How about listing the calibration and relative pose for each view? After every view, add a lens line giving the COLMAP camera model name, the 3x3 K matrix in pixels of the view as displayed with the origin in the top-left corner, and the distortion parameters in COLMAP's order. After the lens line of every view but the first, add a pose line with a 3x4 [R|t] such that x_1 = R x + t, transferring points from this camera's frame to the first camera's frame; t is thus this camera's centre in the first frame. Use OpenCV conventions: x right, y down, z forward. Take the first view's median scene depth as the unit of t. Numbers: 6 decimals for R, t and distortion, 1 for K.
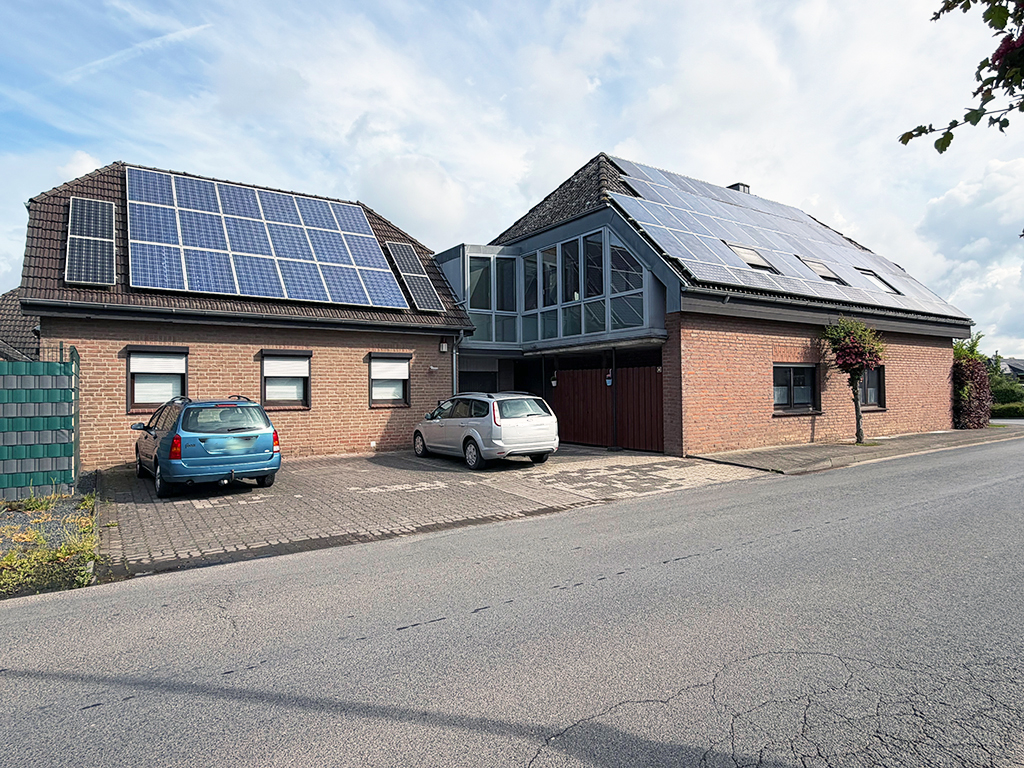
lens RADIAL K [[623.2, 0, 508.9], [0, 623.2, 381.4], [0, 0, 1]] dist [0.007967, 0.004698]
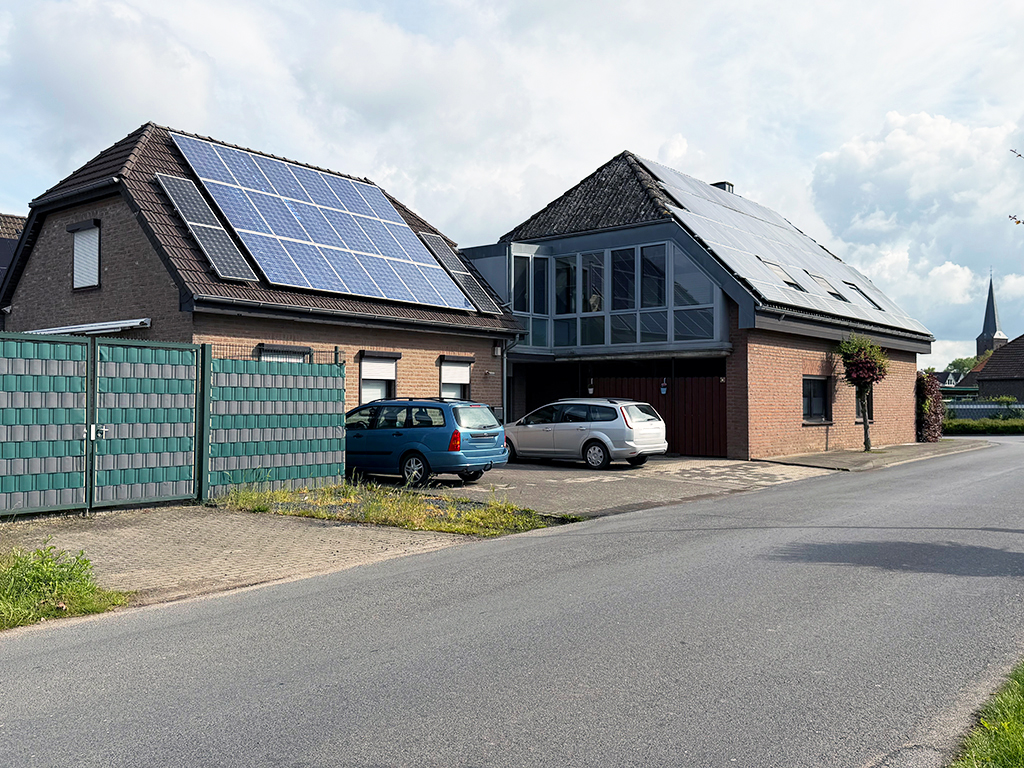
lens RADIAL K [[905.9, 0, 513.1], [0, 905.9, 386.6], [0, 0, 1]] dist [0.139771, -0.015902]
pose [[0.956426, 0.019680, 0.291310, -0.501635], [-0.020160, 0.999796, -0.001354, 0.001713], [-0.291277, -0.004578, 0.956628, -0.355883]]
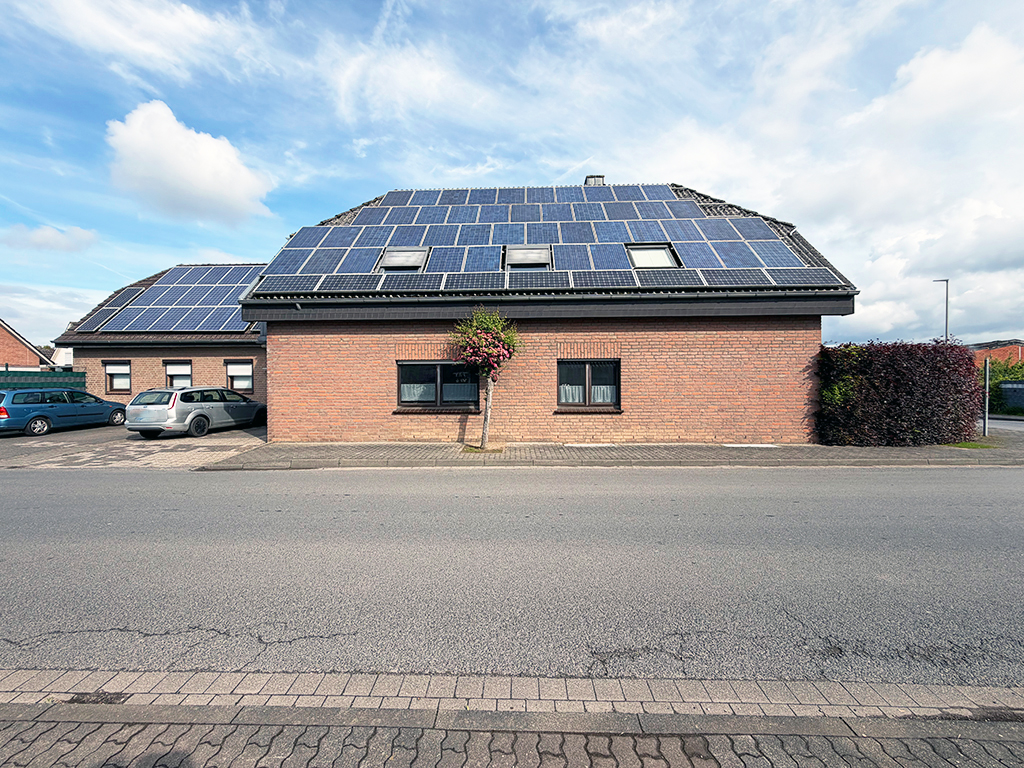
lens RADIAL K [[414.8, 0, 506.0], [0, 414.8, 382.4], [0, 0, 1]] dist [0.001661, 0.000109]
pose [[0.796690, 0.012362, -0.604261, 0.959667], [0.005891, 0.999584, 0.028217, -0.012509], [0.604359, -0.026040, 0.796286, 0.556627]]
